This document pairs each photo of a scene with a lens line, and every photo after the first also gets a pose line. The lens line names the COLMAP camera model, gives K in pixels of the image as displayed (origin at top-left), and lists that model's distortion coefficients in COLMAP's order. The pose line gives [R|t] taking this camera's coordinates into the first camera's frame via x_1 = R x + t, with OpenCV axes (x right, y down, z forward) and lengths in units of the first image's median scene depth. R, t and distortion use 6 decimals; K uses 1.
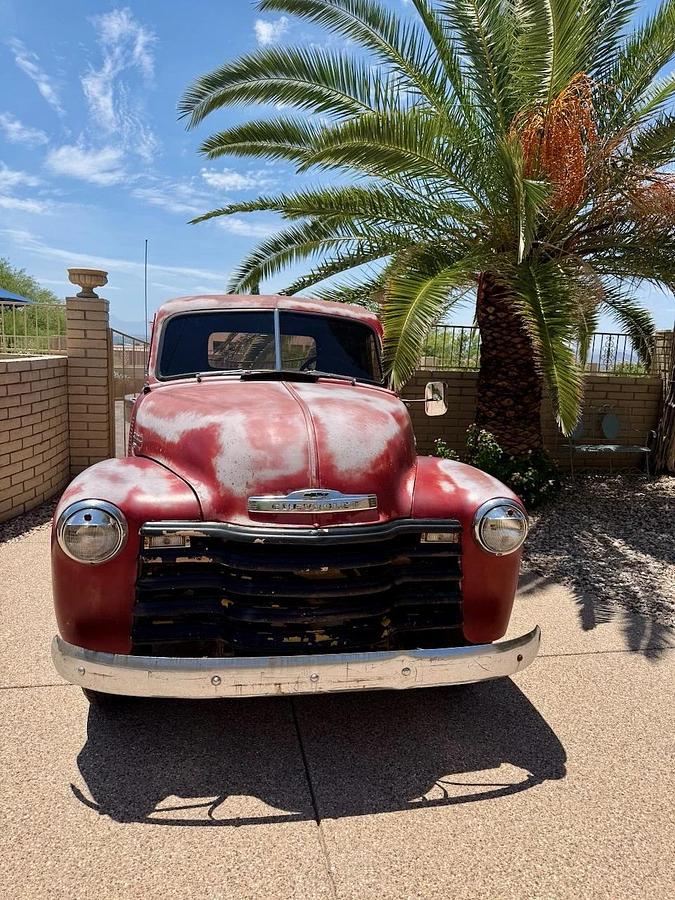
lens RADIAL K [[639.7, 0, 344.3], [0, 639.7, 444.0], [0, 0, 1]] dist [0.073011, -0.114137]
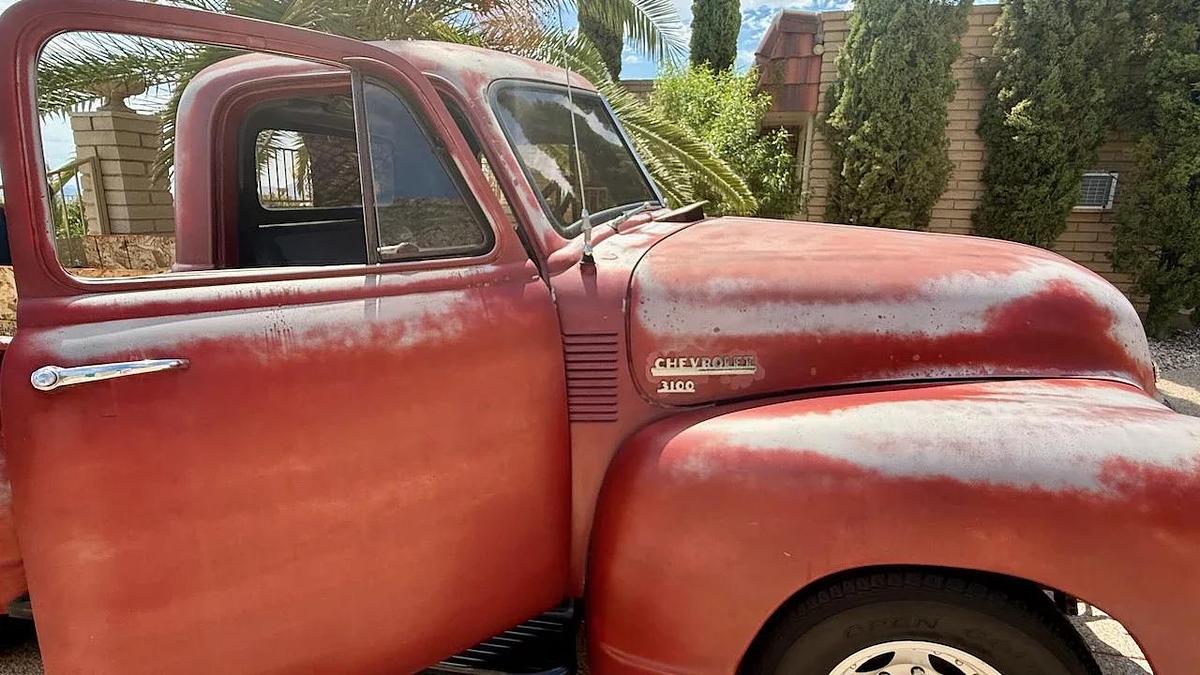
lens RADIAL K [[646.1, 0, 562.6], [0, 646.1, 322.5], [0, 0, 1]] dist [-0.000055, 0.019467]
pose [[0.441644, -0.214277, 0.871227, -0.963791], [0.146249, 0.975267, 0.165728, -0.164599], [-0.885190, 0.054223, 0.462059, 1.123383]]
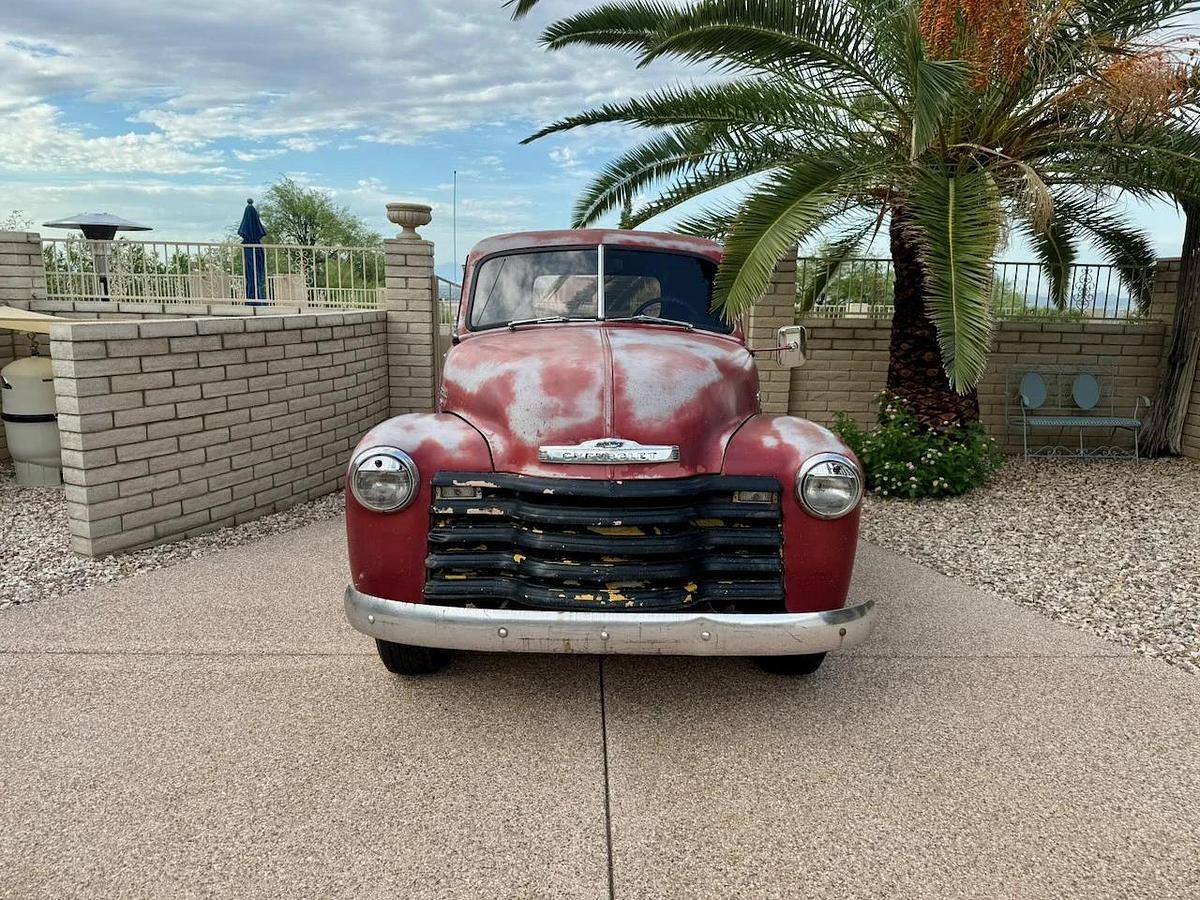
lens RADIAL K [[844.4, 0, 600.0], [0, 844.4, 450.0], [0, 0, 1]] dist [0.160233, -0.343725]
pose [[0.984370, 0.008494, -0.175907, 0.141181], [-0.003516, 0.999585, 0.028593, 0.047280], [0.176077, -0.027528, 0.983991, -0.188250]]
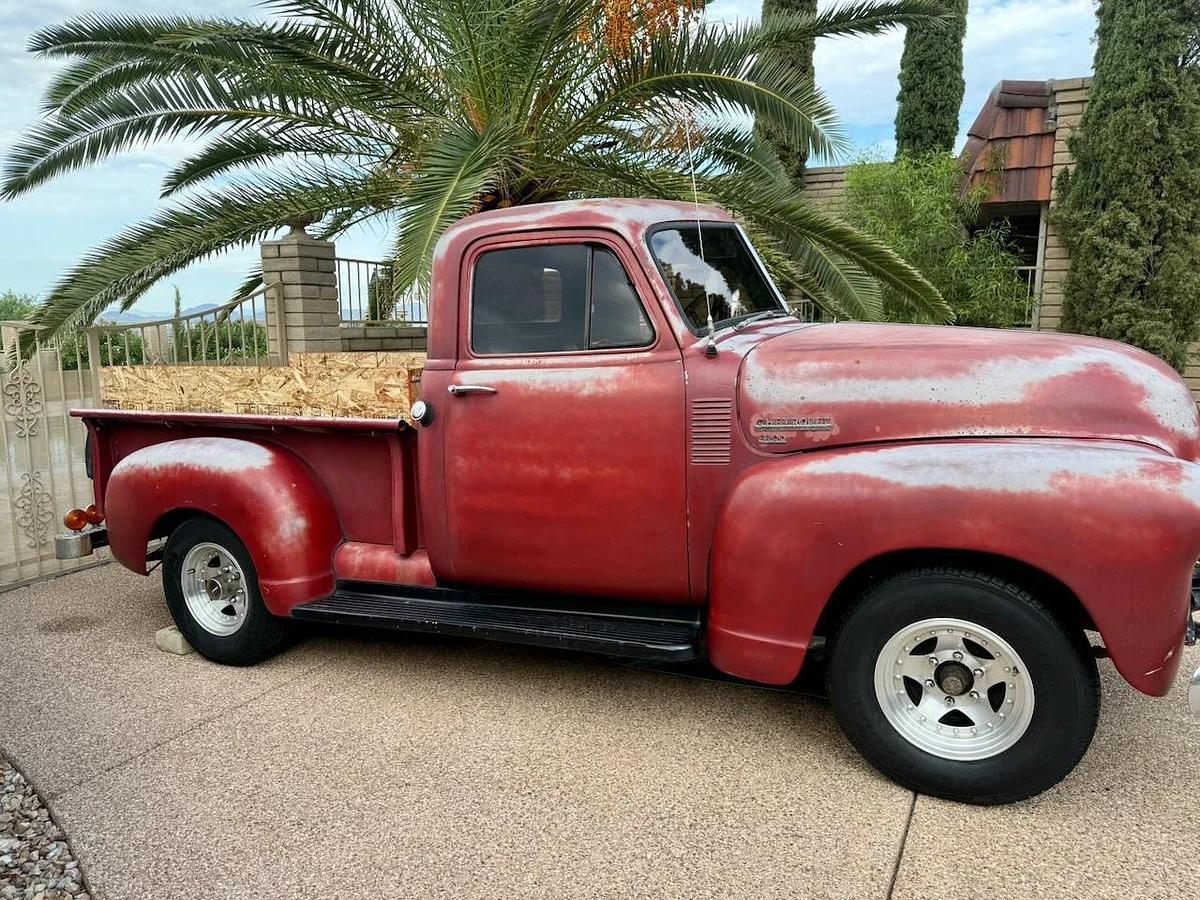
lens RADIAL K [[883.2, 0, 552.7], [0, 883.2, 451.4], [0, 0, 1]] dist [0.055868, -0.007412]
pose [[0.617723, -0.167881, 0.768267, -1.449402], [0.152821, 0.983950, 0.092137, -0.125991], [-0.771404, 0.060492, 0.633464, 0.814880]]
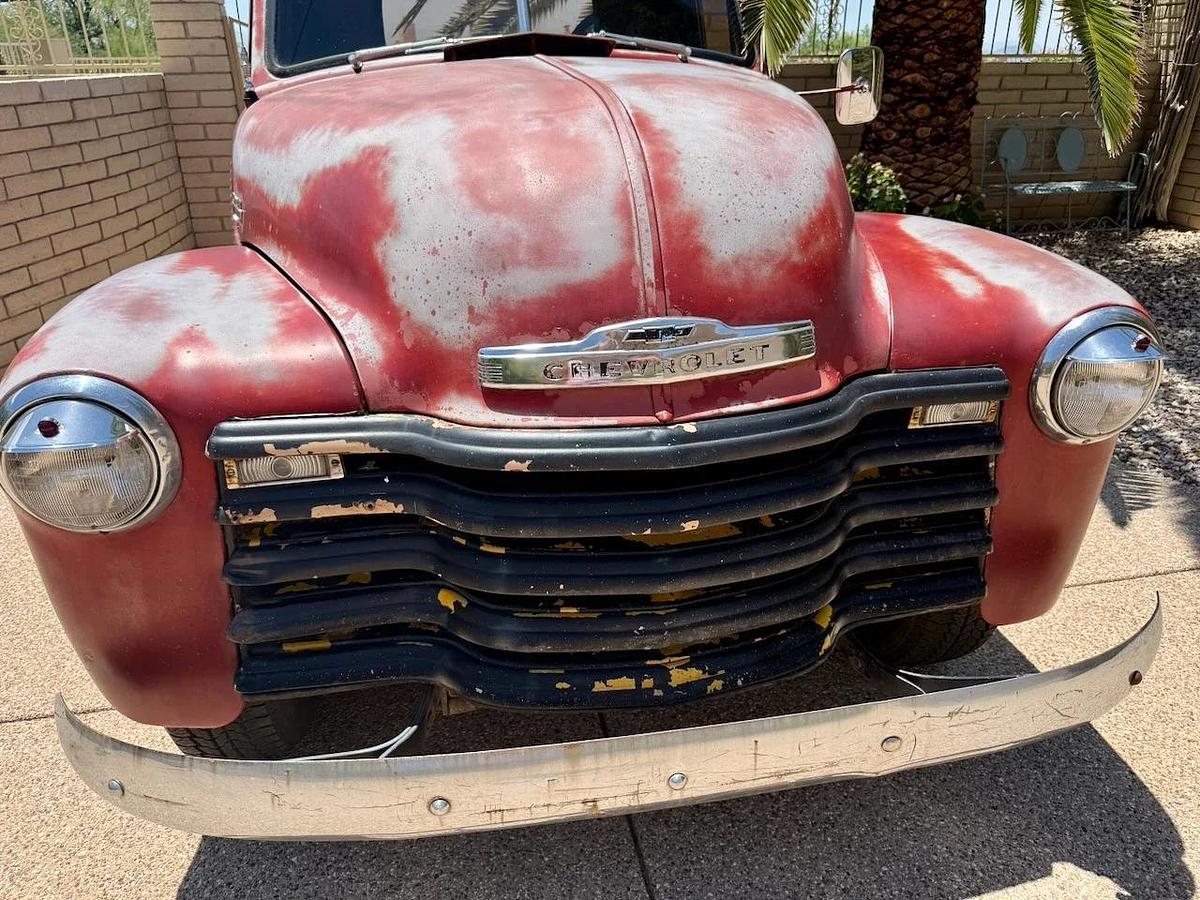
lens RADIAL K [[852.9, 0, 599.8], [0, 852.9, 457.5], [0, 0, 1]] dist [0.073011, -0.114137]
pose [[0.998456, -0.044094, -0.033796, -0.058434], [0.051765, 0.959252, 0.277770, 0.008962], [0.020171, -0.279091, 0.960053, 0.456901]]
